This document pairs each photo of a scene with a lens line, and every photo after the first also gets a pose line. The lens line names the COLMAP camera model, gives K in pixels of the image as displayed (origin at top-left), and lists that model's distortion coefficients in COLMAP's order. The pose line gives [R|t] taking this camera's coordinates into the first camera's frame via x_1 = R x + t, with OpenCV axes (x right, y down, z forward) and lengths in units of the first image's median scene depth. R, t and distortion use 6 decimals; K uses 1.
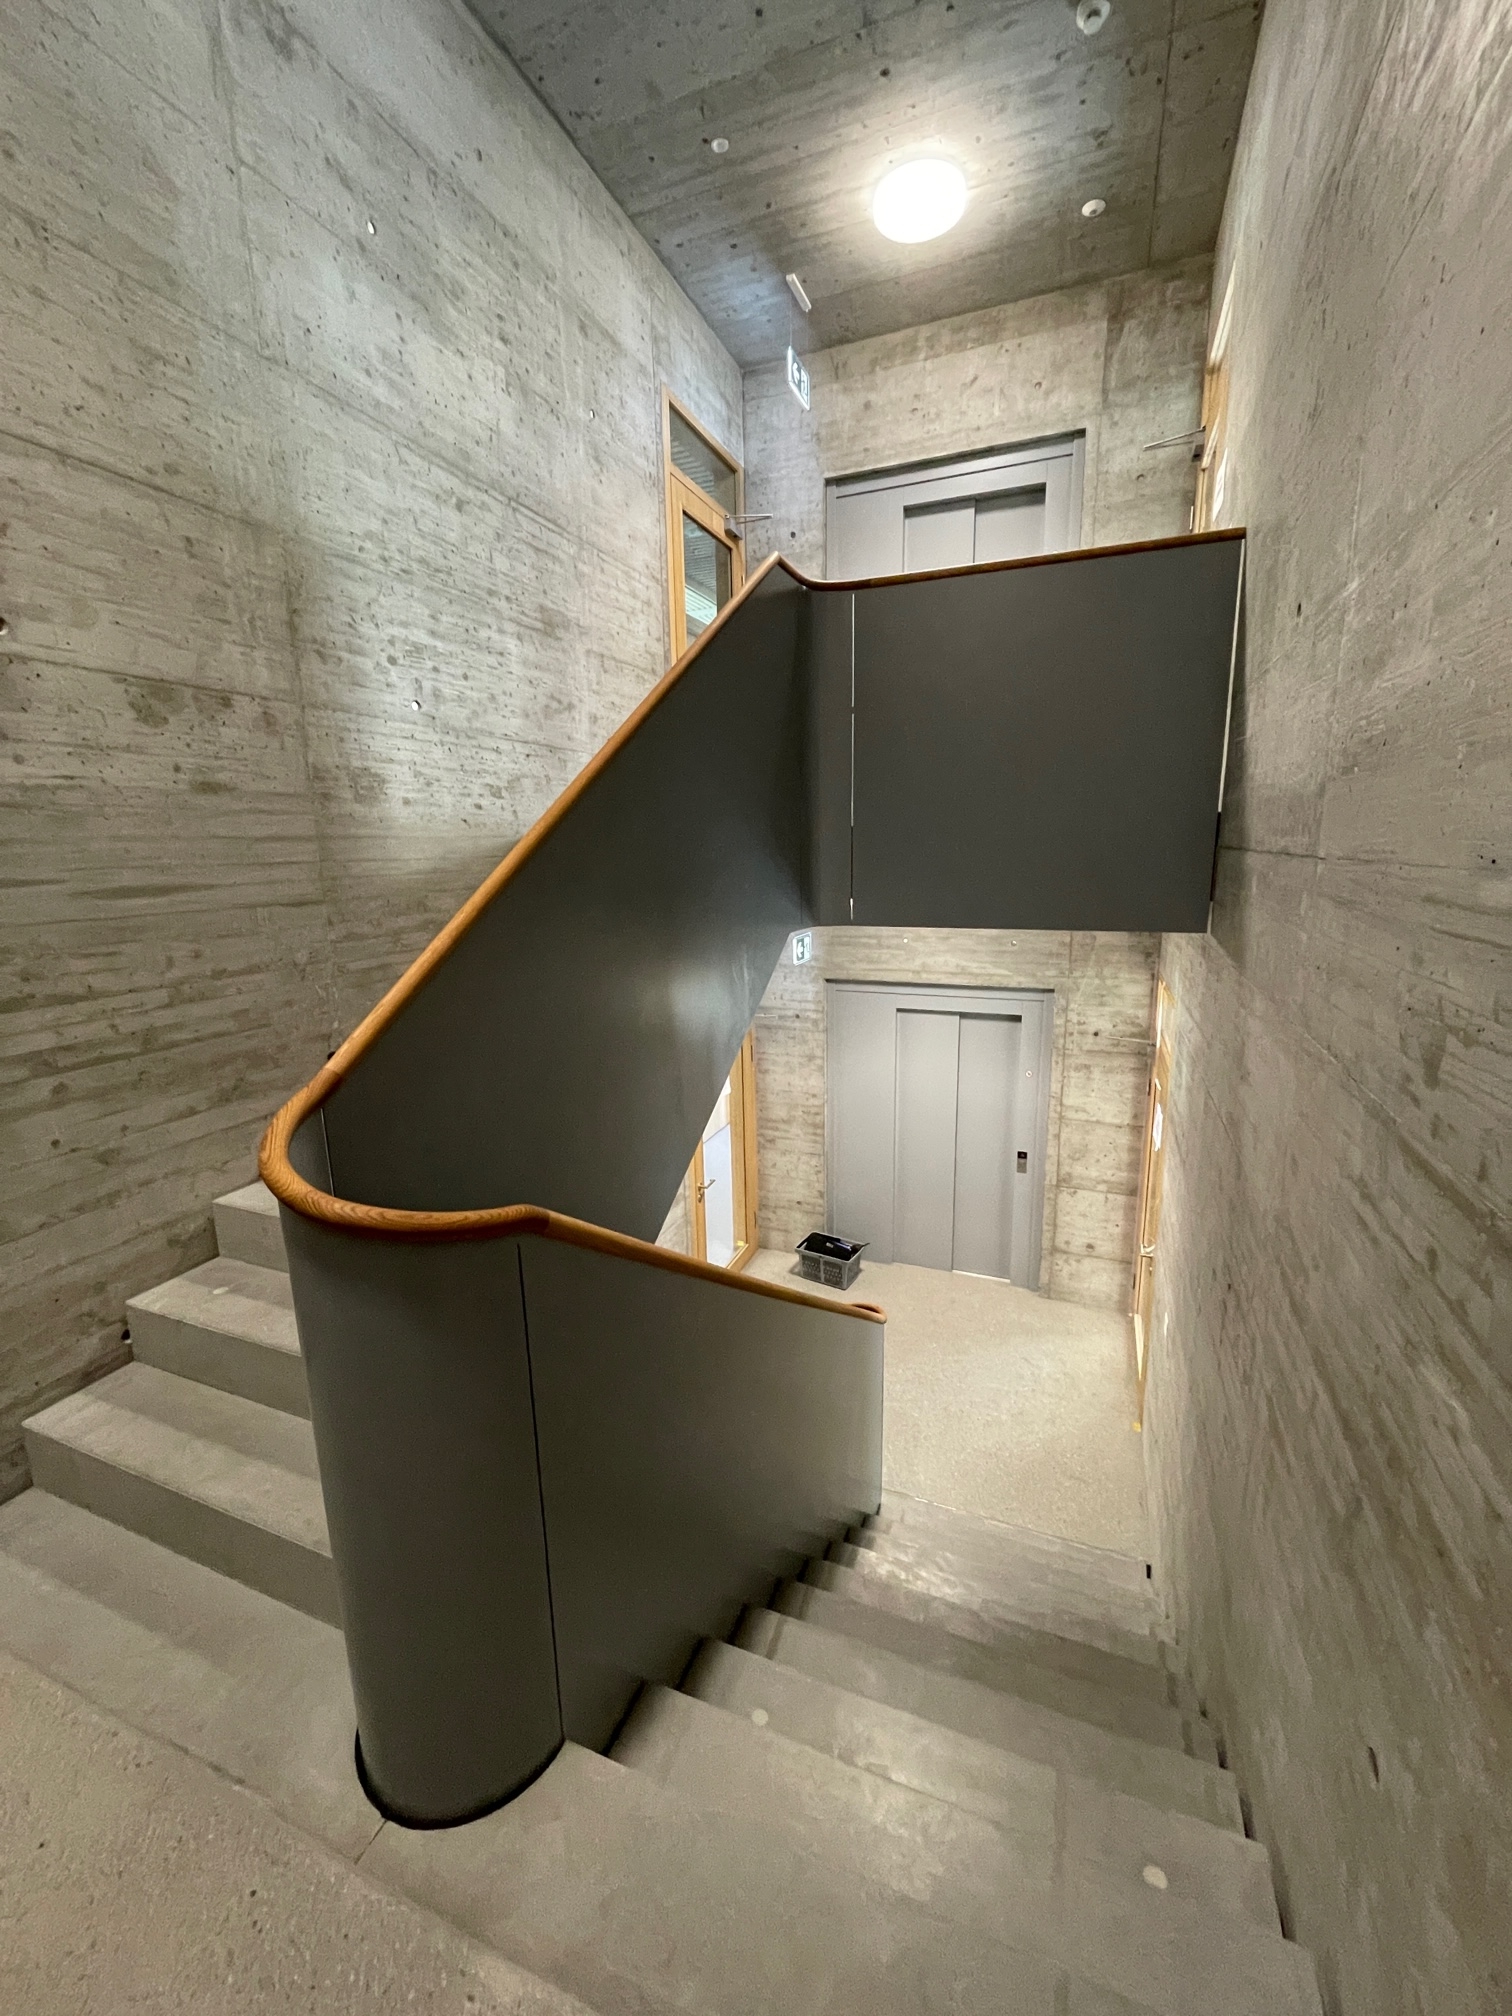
lens RADIAL K [[809.0, 0, 763.2], [0, 809.0, 1005.4], [0, 0, 1]] dist [0.001764, 0.000029]
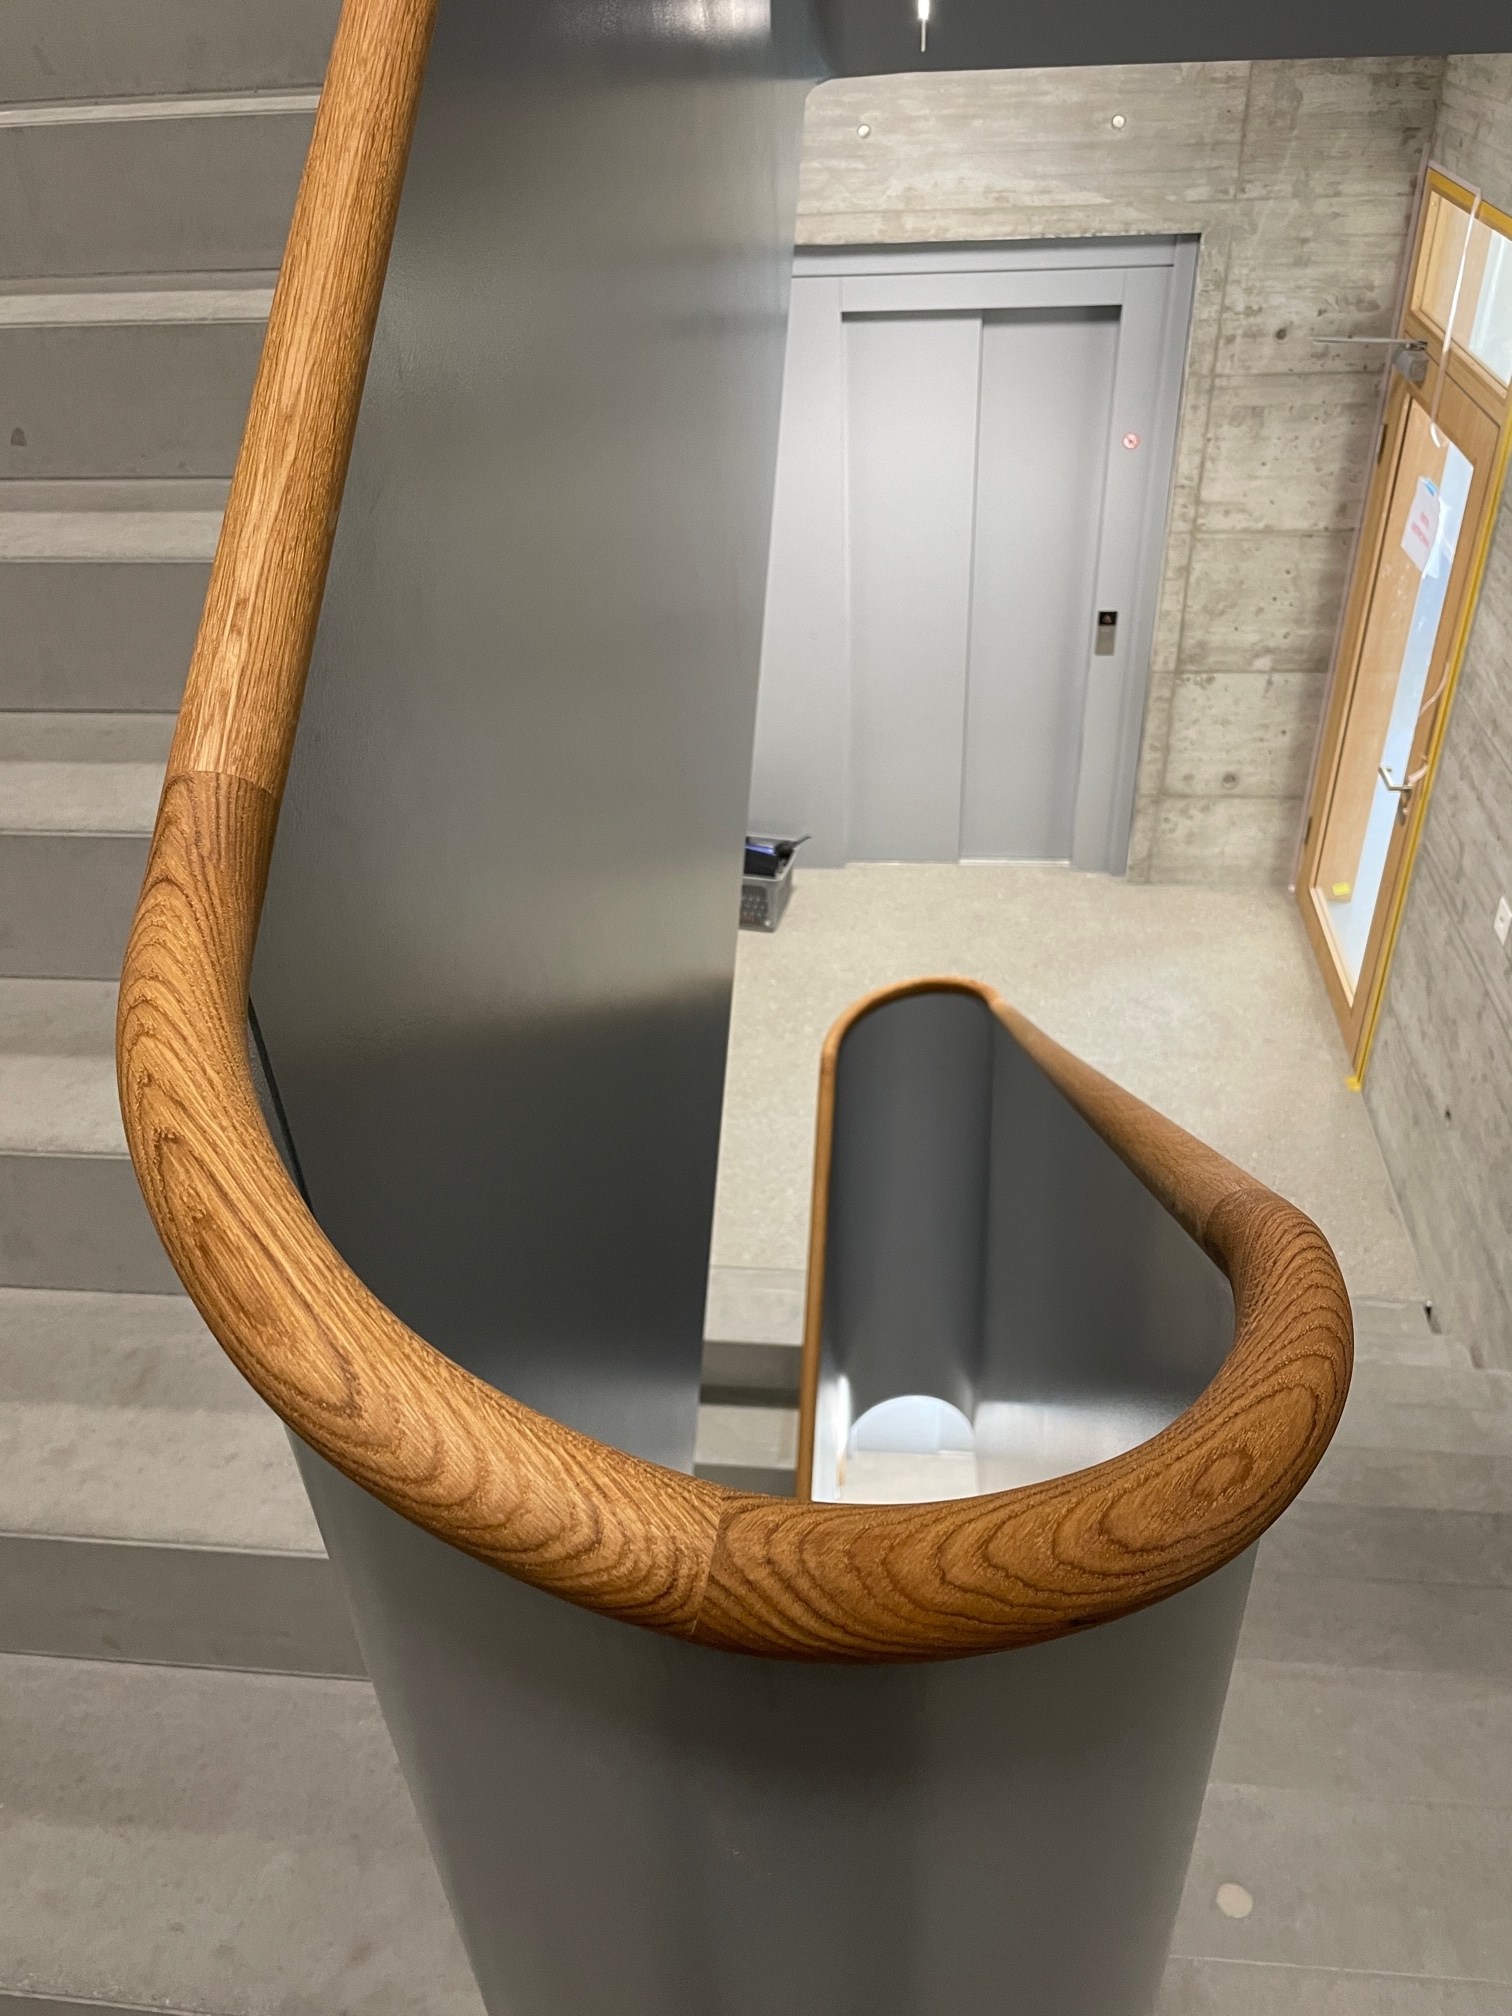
lens RADIAL K [[1530.8, 0, 756.6], [0, 1530.8, 1014.2], [0, 0, 1]] dist [0.003438, -0.020364]
pose [[0.963280, -0.179108, 0.200032, -0.117728], [0.081815, 0.905367, 0.416673, -0.001508], [-0.255732, -0.385007, 0.886776, 0.144536]]
